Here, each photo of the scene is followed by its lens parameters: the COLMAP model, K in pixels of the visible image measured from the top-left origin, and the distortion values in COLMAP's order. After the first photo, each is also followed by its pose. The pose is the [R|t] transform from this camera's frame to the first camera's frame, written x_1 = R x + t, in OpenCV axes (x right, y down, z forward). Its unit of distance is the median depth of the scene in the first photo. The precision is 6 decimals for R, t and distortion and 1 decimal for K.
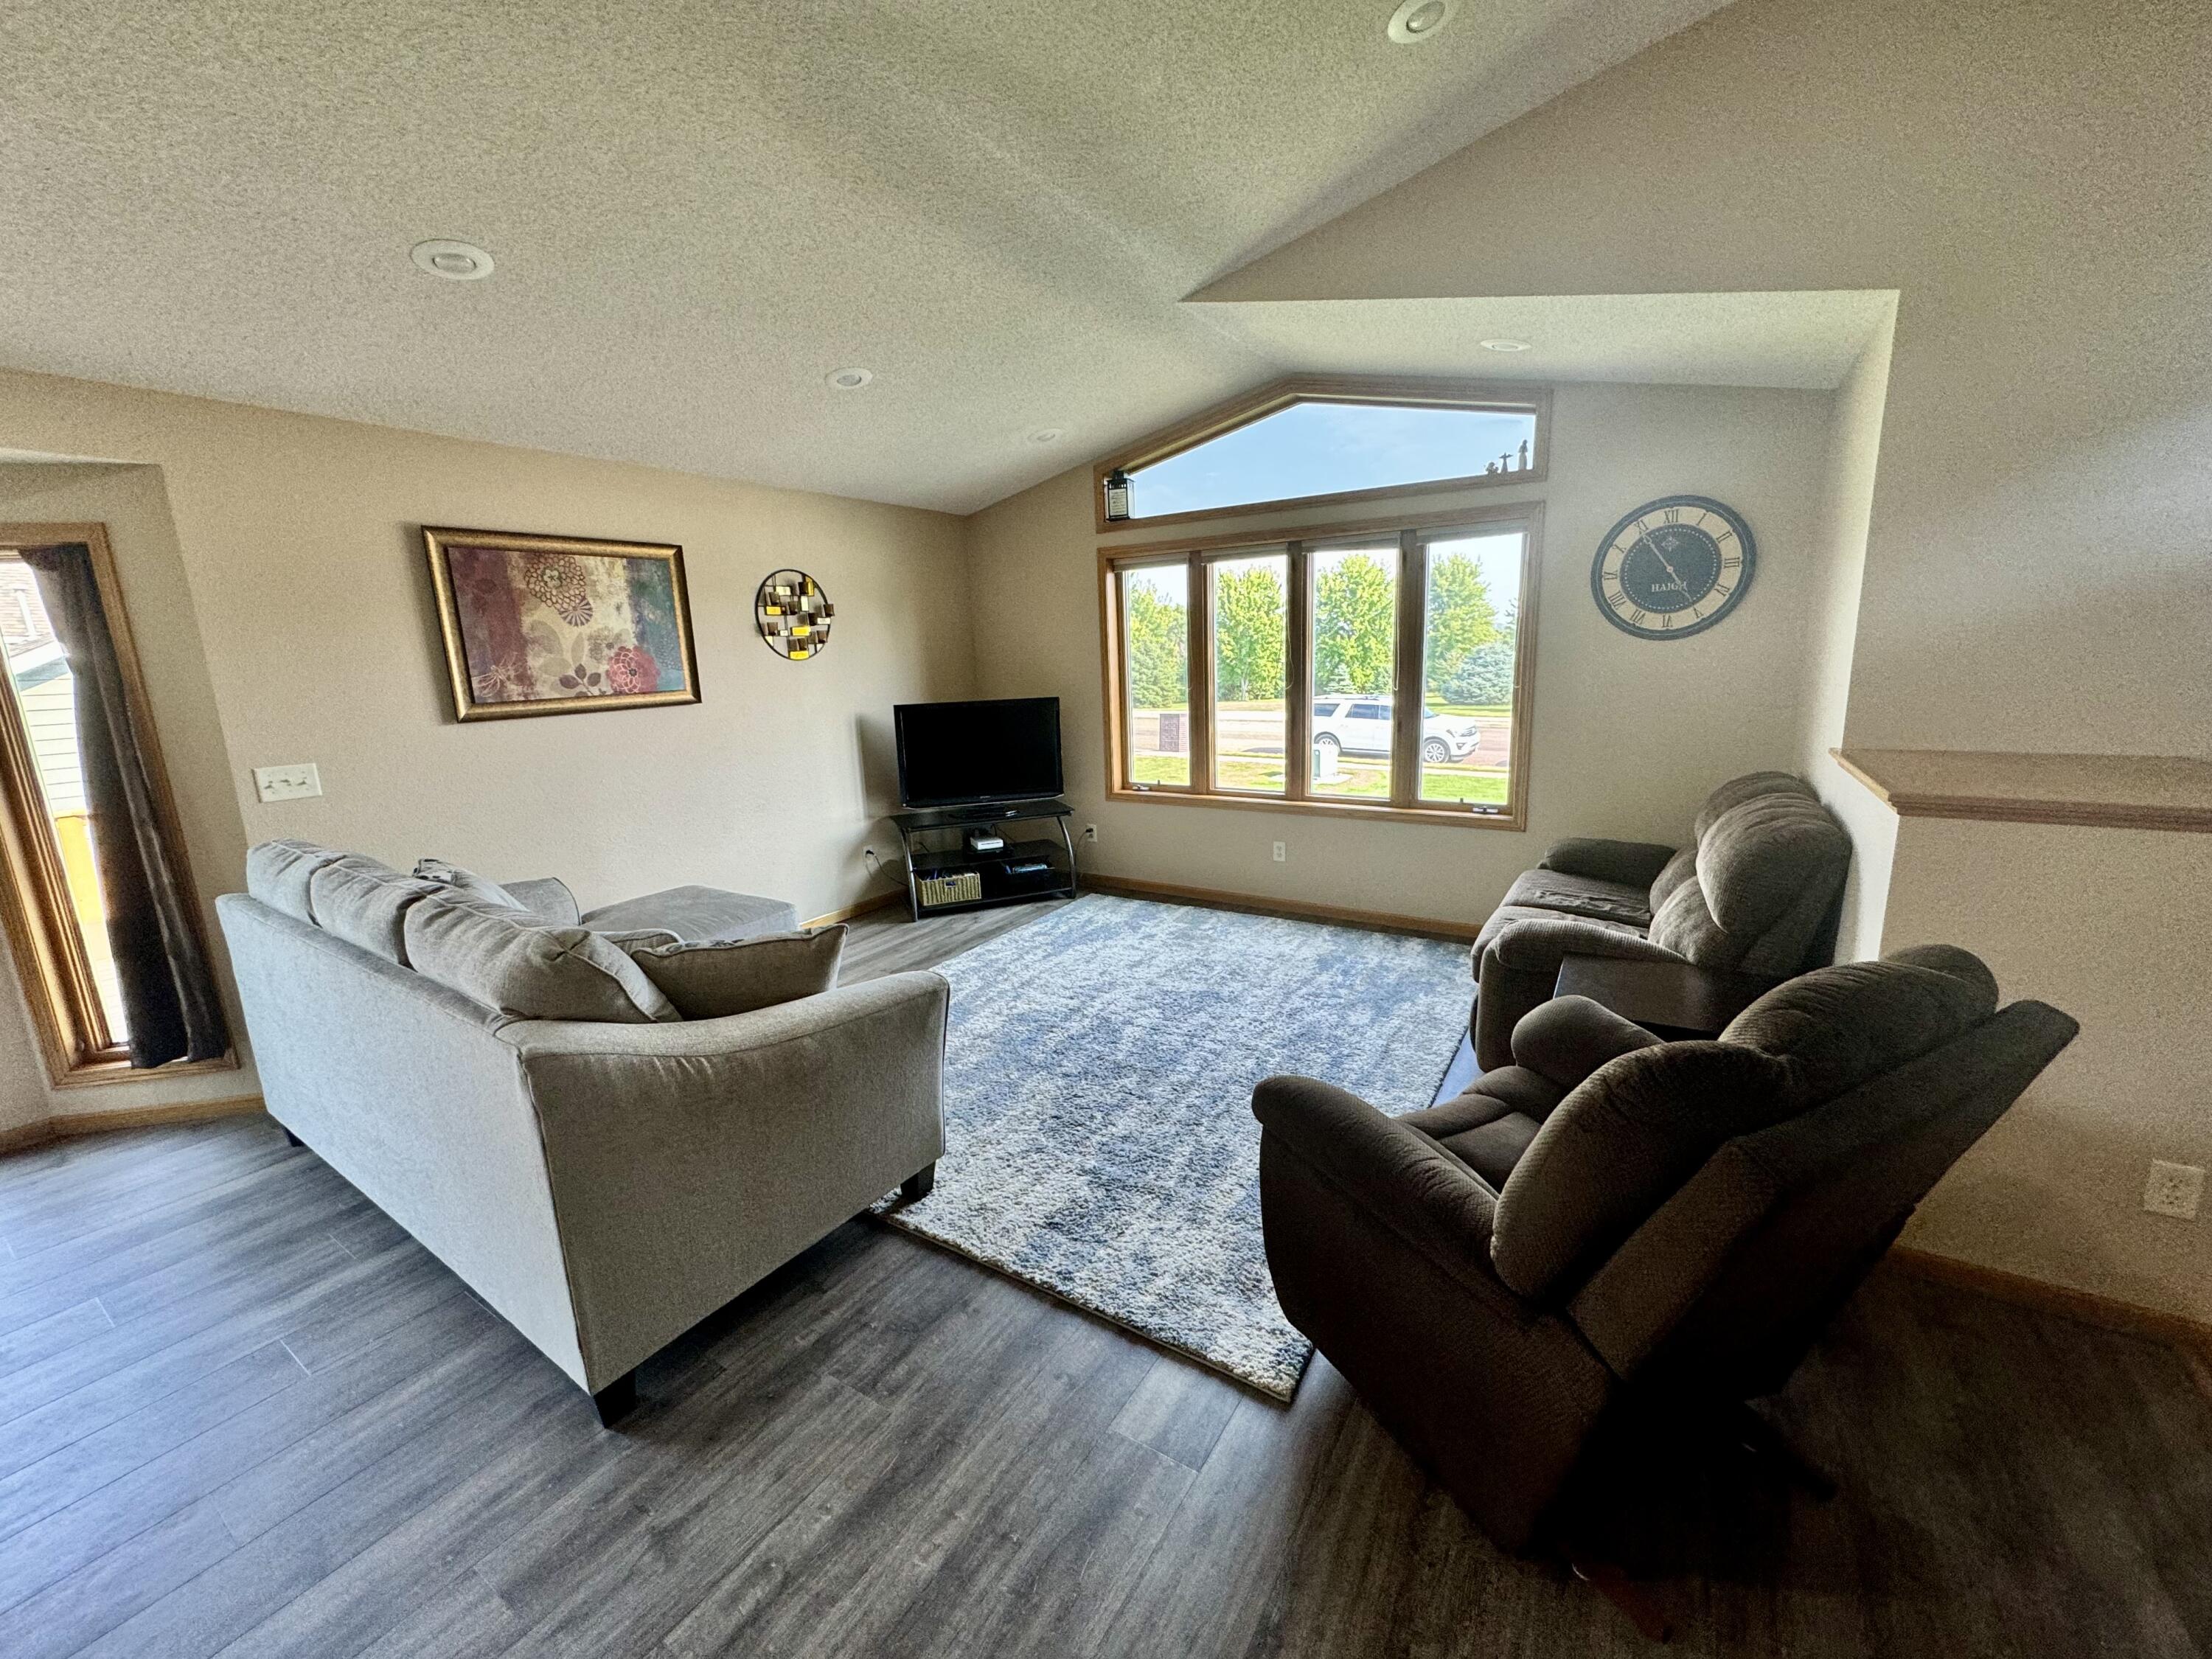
lens RADIAL K [[874.9, 0, 1105.8], [0, 874.9, 826.0], [0, 0, 1]] dist [0.000897, 0.000048]
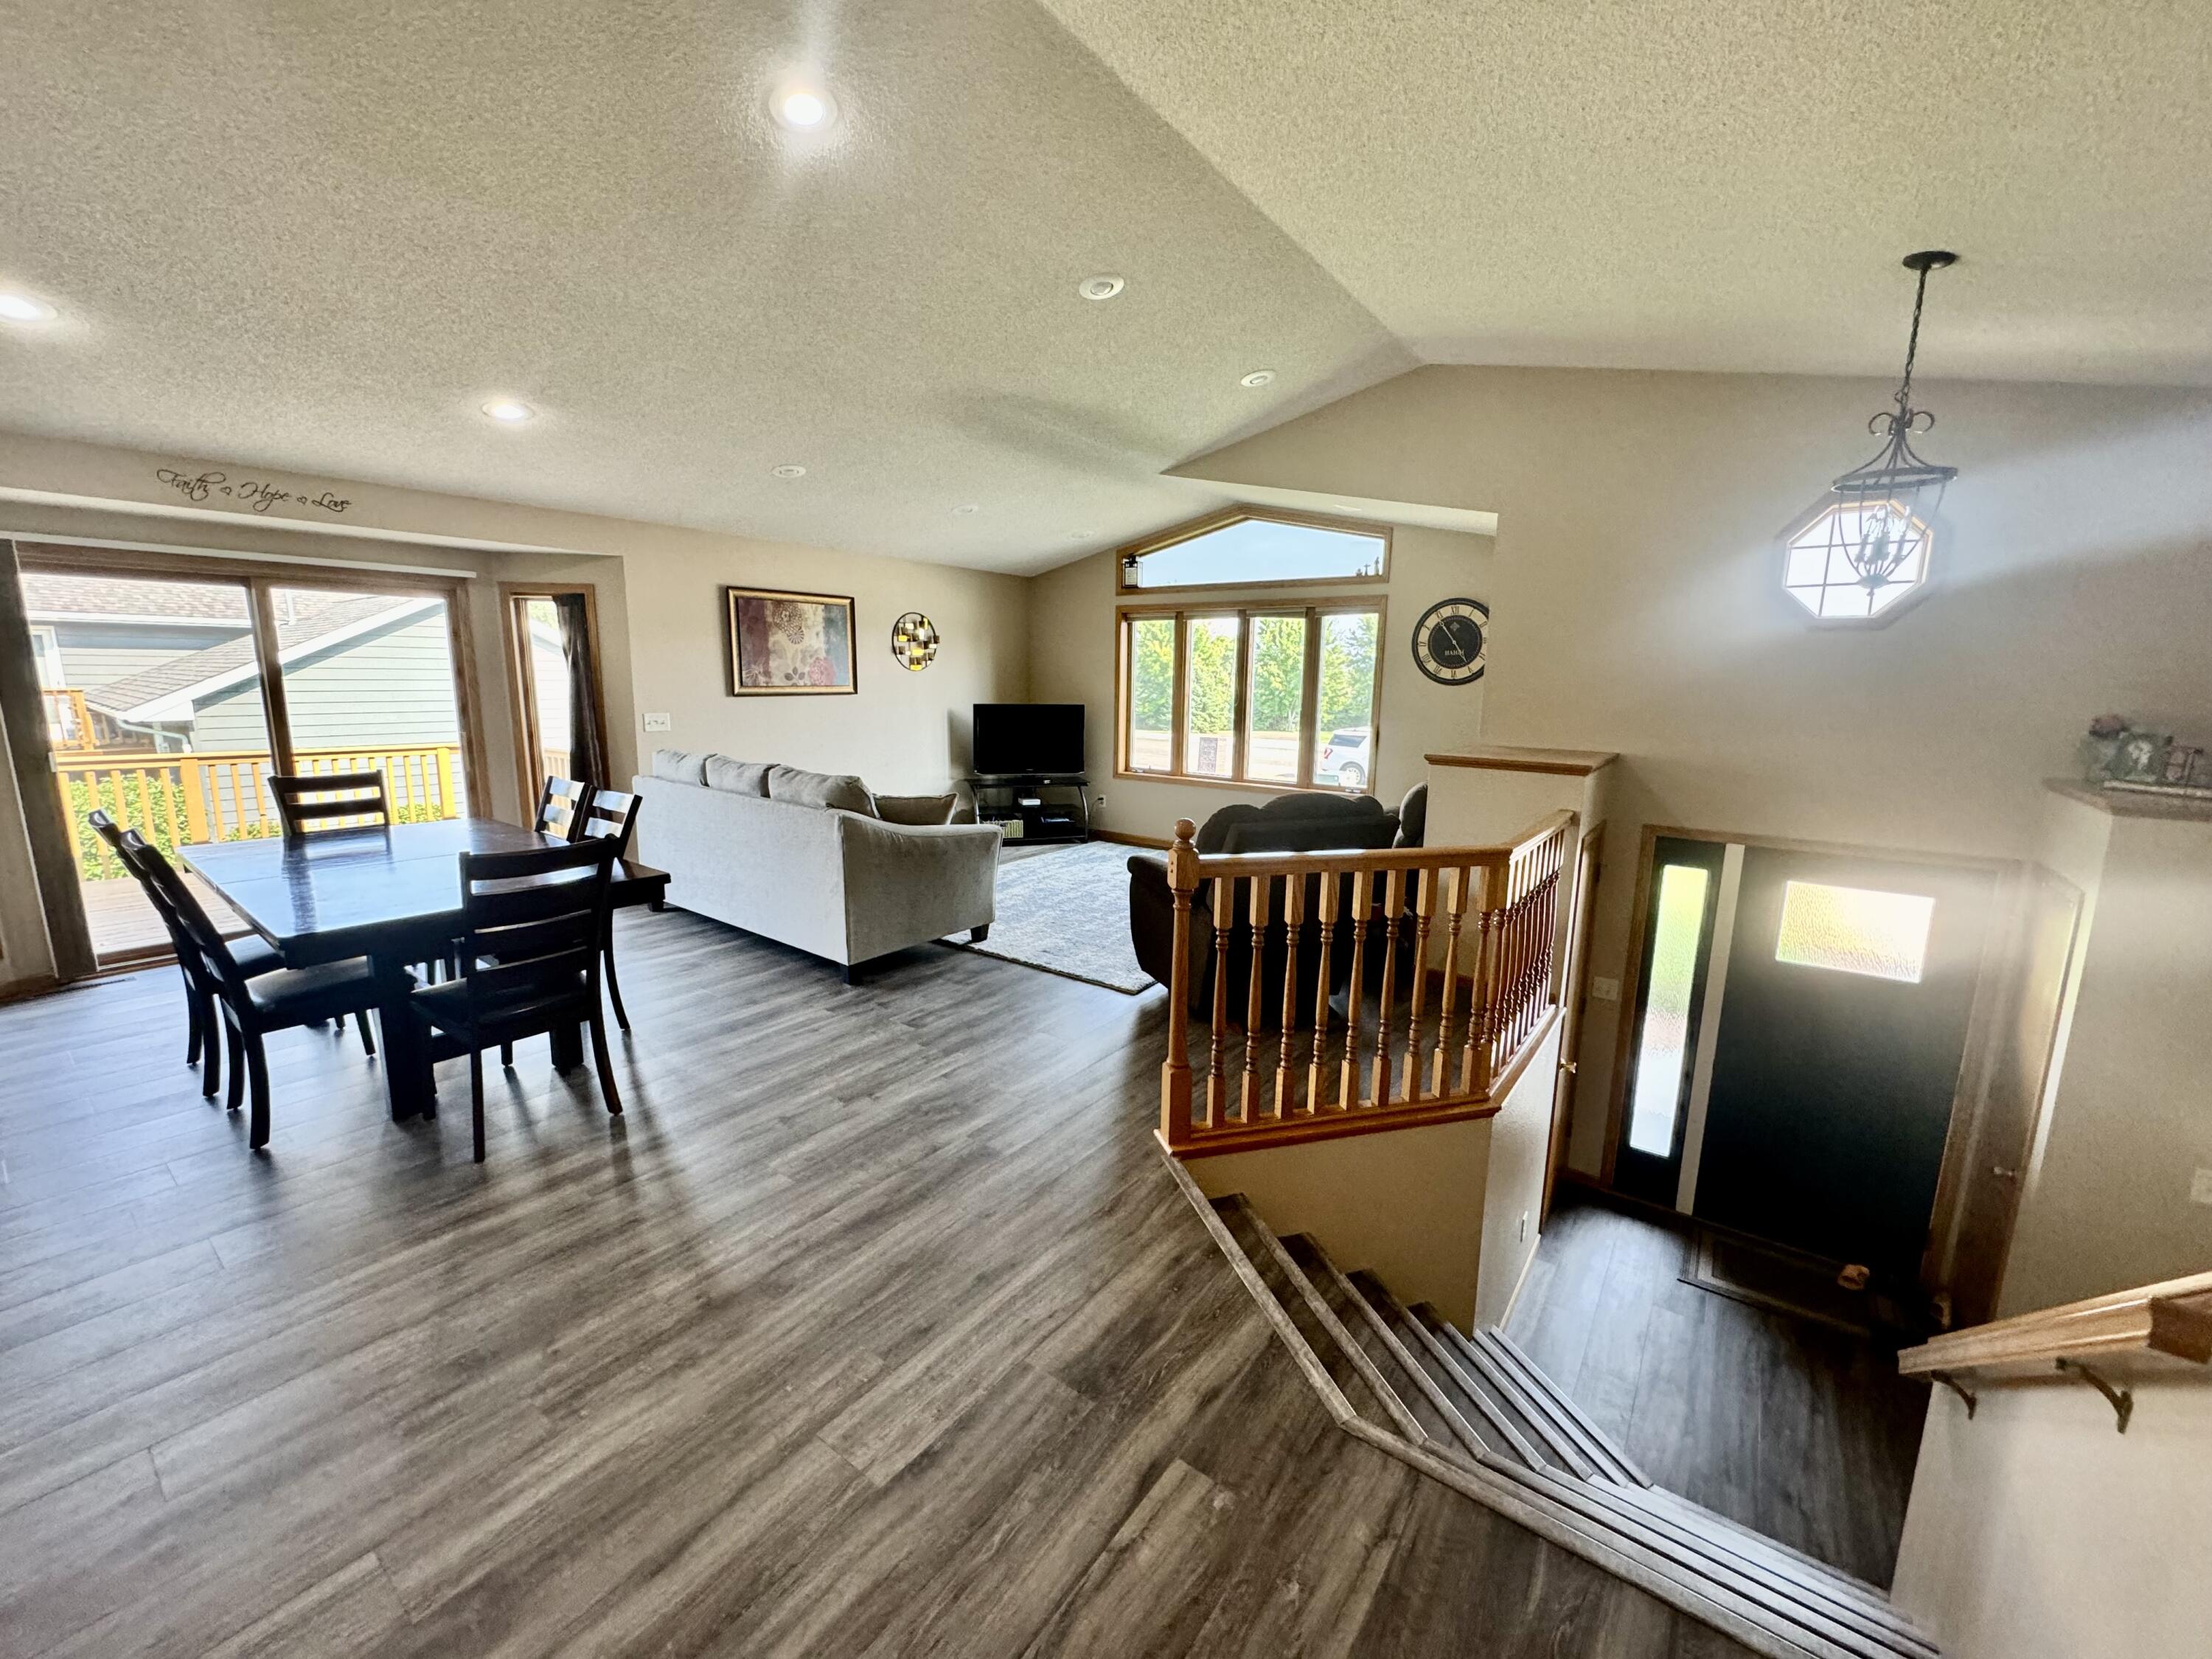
lens RADIAL K [[874.9, 0, 1102.8], [0, 874.9, 827.3], [0, 0, 1]] dist [0.000897, 0.000048]
pose [[0.996201, 0.061390, -0.061763, 0.104911], [-0.062963, 0.997731, -0.023850, 0.118670], [0.060158, 0.027648, 0.997806, -0.595934]]
